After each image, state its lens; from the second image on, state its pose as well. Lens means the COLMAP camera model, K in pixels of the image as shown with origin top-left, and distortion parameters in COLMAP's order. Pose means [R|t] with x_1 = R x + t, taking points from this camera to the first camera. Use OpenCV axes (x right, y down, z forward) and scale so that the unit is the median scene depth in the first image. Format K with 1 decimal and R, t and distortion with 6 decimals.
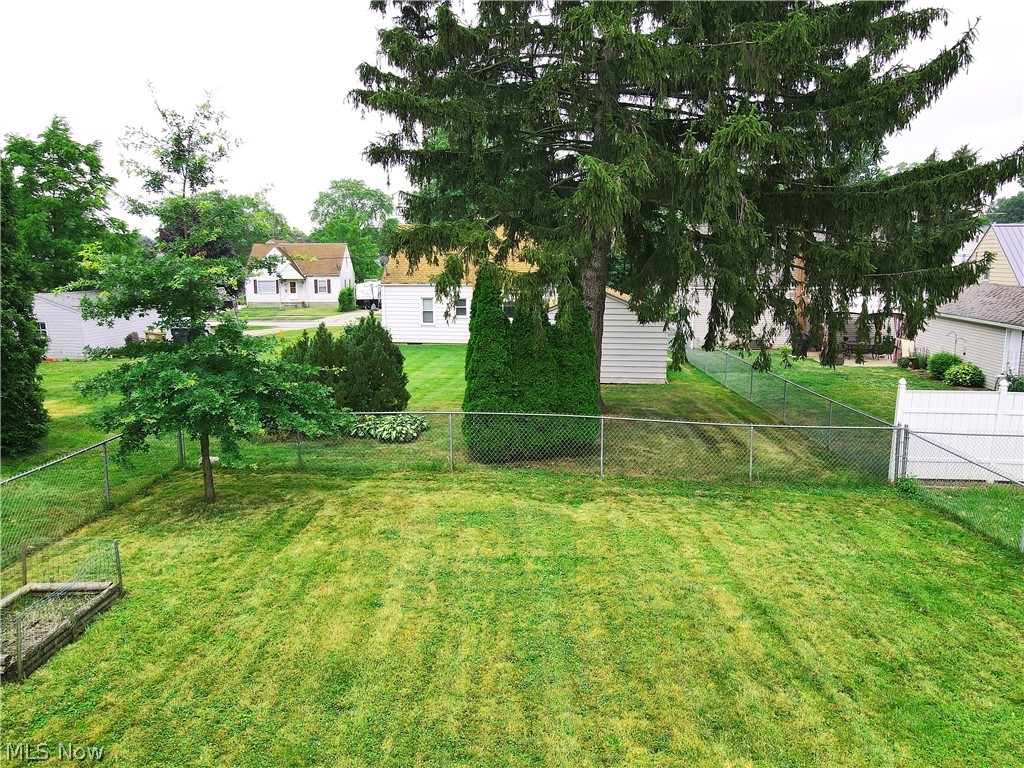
lens RADIAL K [[757.9, 0, 519.3], [0, 757.9, 381.8], [0, 0, 1]] dist [-0.028365, 0.075943]
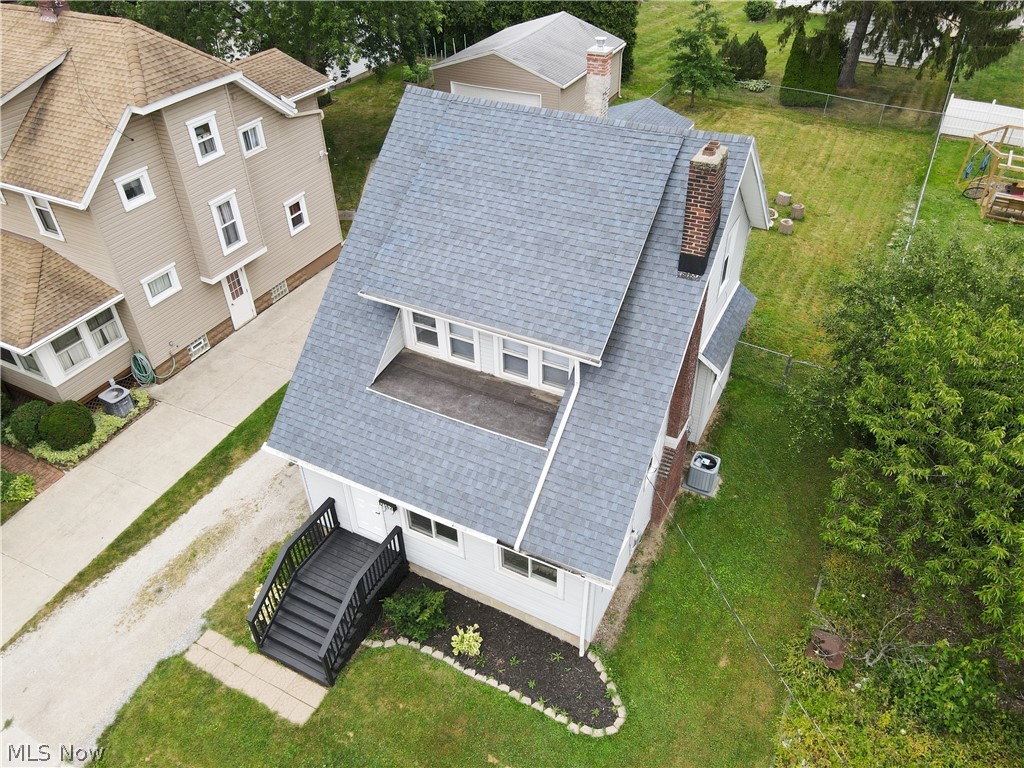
lens RADIAL K [[757.9, 0, 519.3], [0, 757.9, 381.8], [0, 0, 1]] dist [-0.028365, 0.075943]
pose [[0.885706, 0.277184, -0.372415, 0.417393], [-0.063272, 0.866782, 0.494656, -0.333194], [0.459914, -0.414557, 0.785253, -2.089785]]
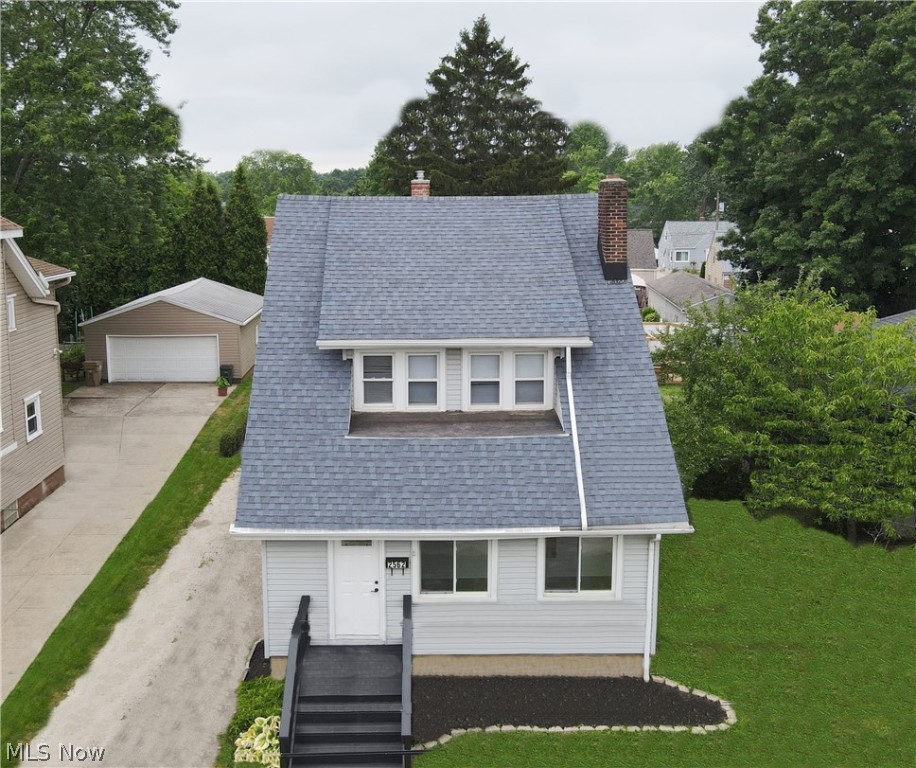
lens RADIAL K [[880.1, 0, 430.7], [0, 880.1, 327.9], [0, 0, 1]] dist [-0.002425, 0.001466]
pose [[0.999966, -0.001890, 0.007974, -0.056043], [0.001995, 0.999911, -0.013194, 0.082045], [-0.007948, 0.013209, 0.999881, -2.458583]]
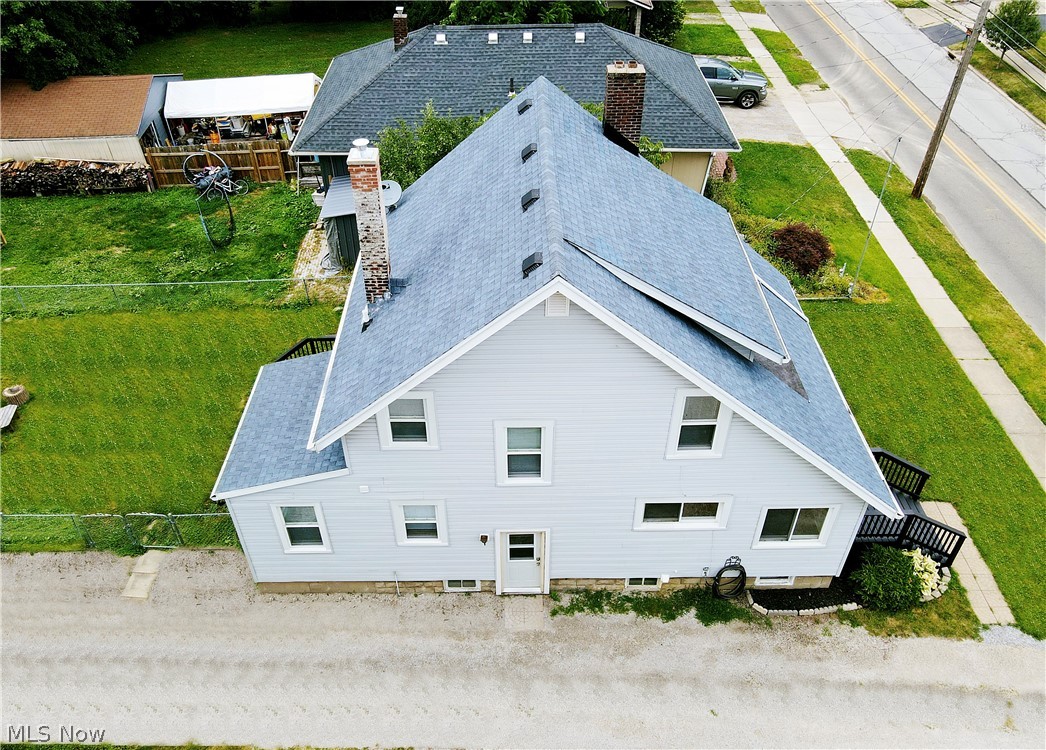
lens RADIAL K [[767.6, 0, 522.6], [0, 767.6, 353.0], [0, 0, 1]] dist [0.003150, 0.004321]
pose [[0.006066, -0.636095, 0.771587, -0.887930], [0.183529, 0.759203, 0.624442, -0.540432], [-0.982996, 0.137821, 0.121347, -1.133827]]
